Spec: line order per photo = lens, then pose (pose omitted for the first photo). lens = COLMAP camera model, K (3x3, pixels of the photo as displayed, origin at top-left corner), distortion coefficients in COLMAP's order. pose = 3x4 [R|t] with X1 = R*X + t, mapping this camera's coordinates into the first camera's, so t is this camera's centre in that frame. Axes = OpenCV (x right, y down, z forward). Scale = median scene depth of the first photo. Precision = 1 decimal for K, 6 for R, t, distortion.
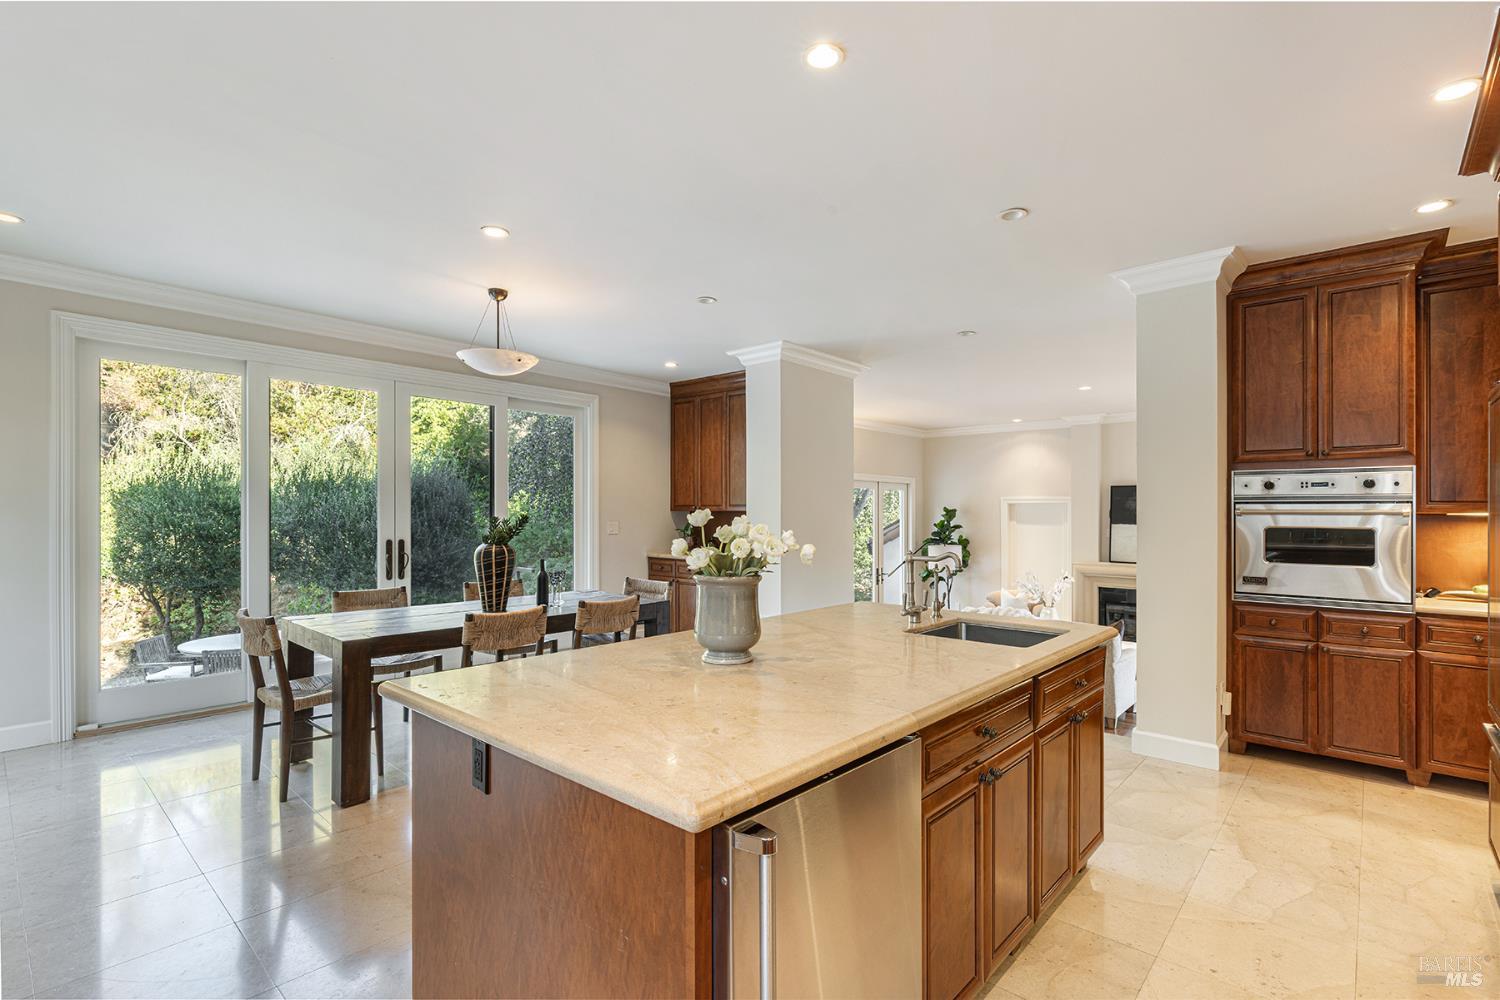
lens RADIAL K [[694.1, 0, 750.2], [0, 694.1, 512.2], [0, 0, 1]] dist [0.007902, 0.001029]
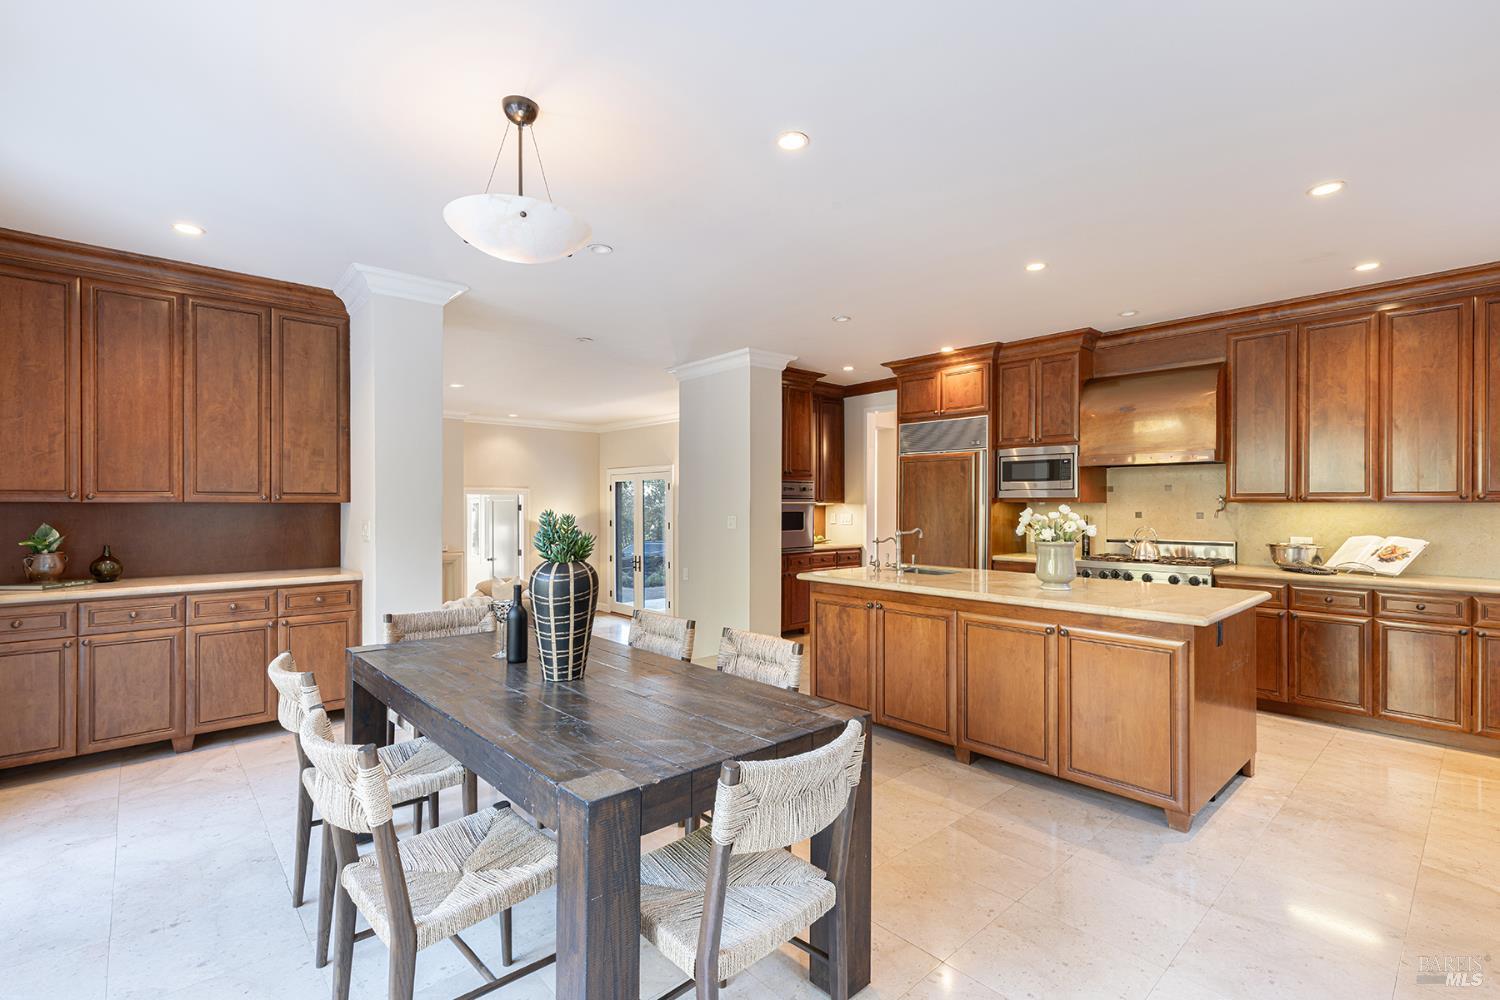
lens RADIAL K [[675.1, 0, 760.5], [0, 675.1, 503.7], [0, 0, 1]] dist [0.008384, -0.001008]
pose [[0.103215, -0.005907, 0.994642, -1.756502], [-0.002285, 0.999978, 0.006176, -0.016799], [-0.994656, -0.002910, 0.103199, 1.496424]]
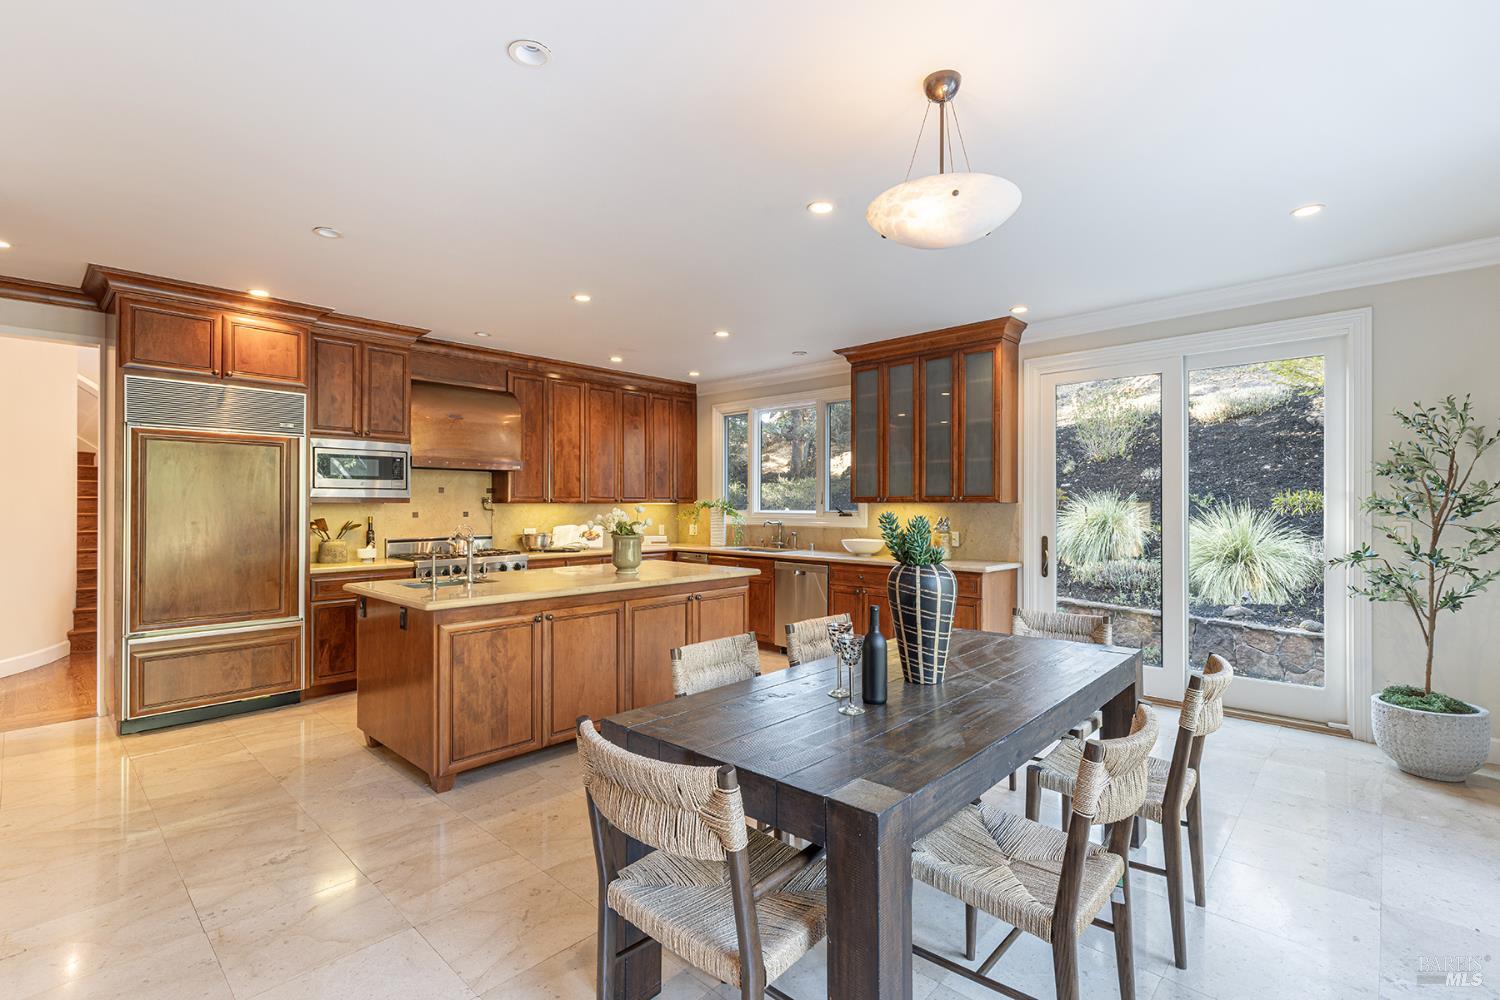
lens RADIAL K [[675.1, 0, 752.9], [0, 675.1, 500.1], [0, 0, 1]] dist [0.008384, -0.001008]
pose [[-0.999702, -0.005112, 0.023874, -0.435082], [-0.005356, 0.999934, -0.010179, -0.000584], [-0.023821, -0.010304, -0.999663, 3.024528]]
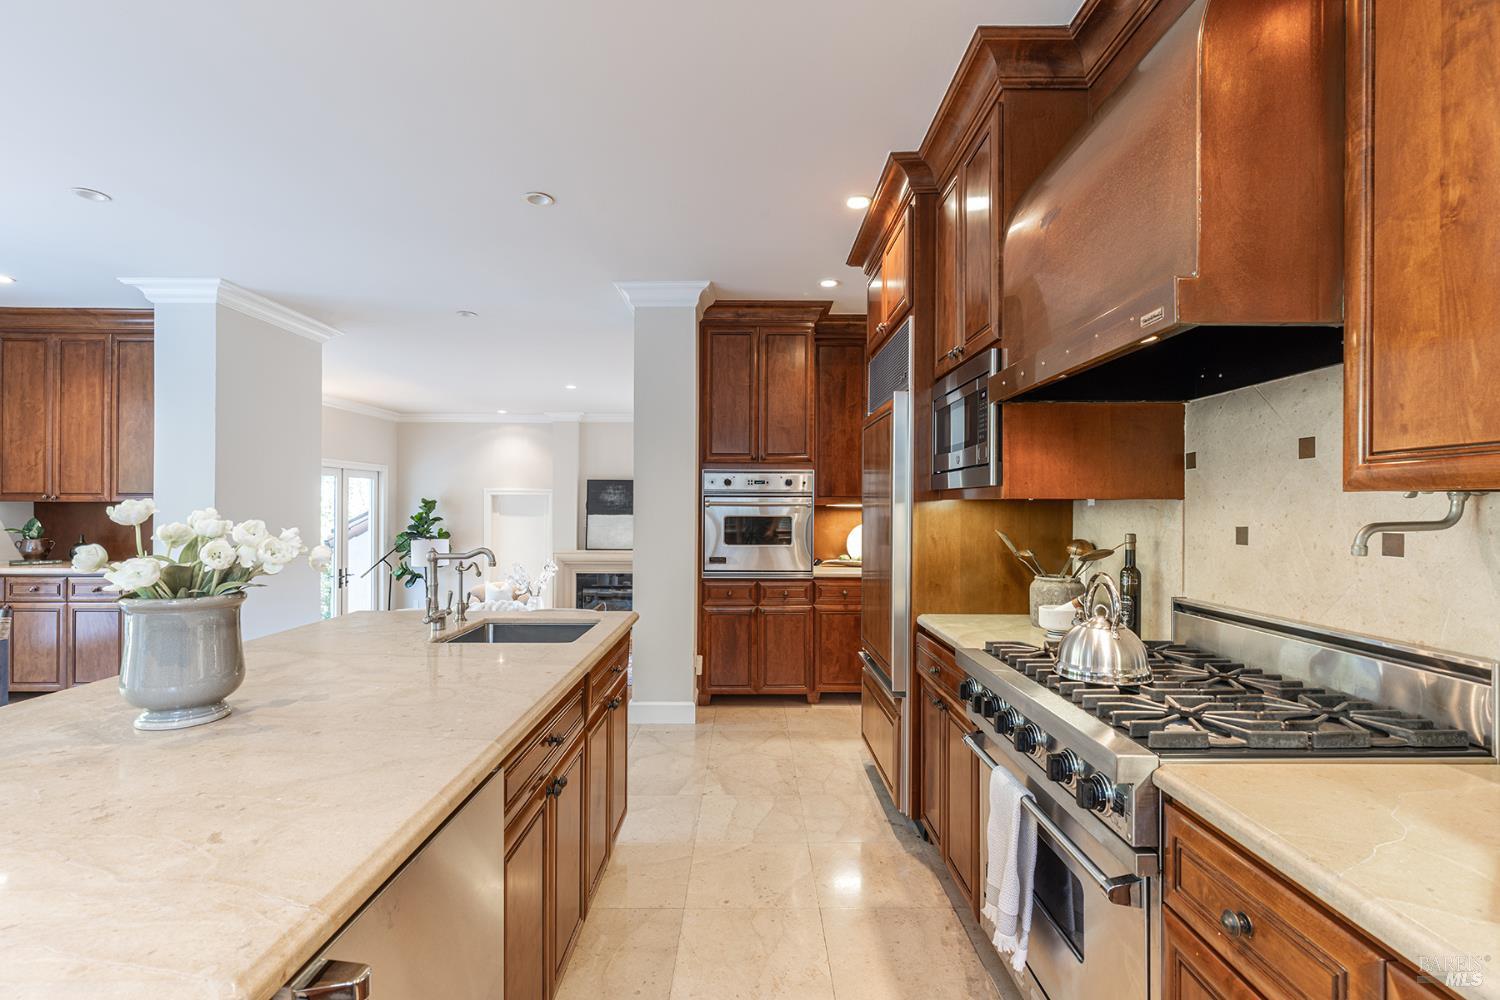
lens RADIAL K [[694.1, 0, 748.1], [0, 694.1, 500.3], [0, 0, 1]] dist [0.007902, 0.001029]
pose [[0.749019, 0.003824, 0.662537, -0.043870], [-0.000645, 0.999987, -0.005041, -0.000410], [-0.662548, 0.003348, 0.749012, 0.067916]]
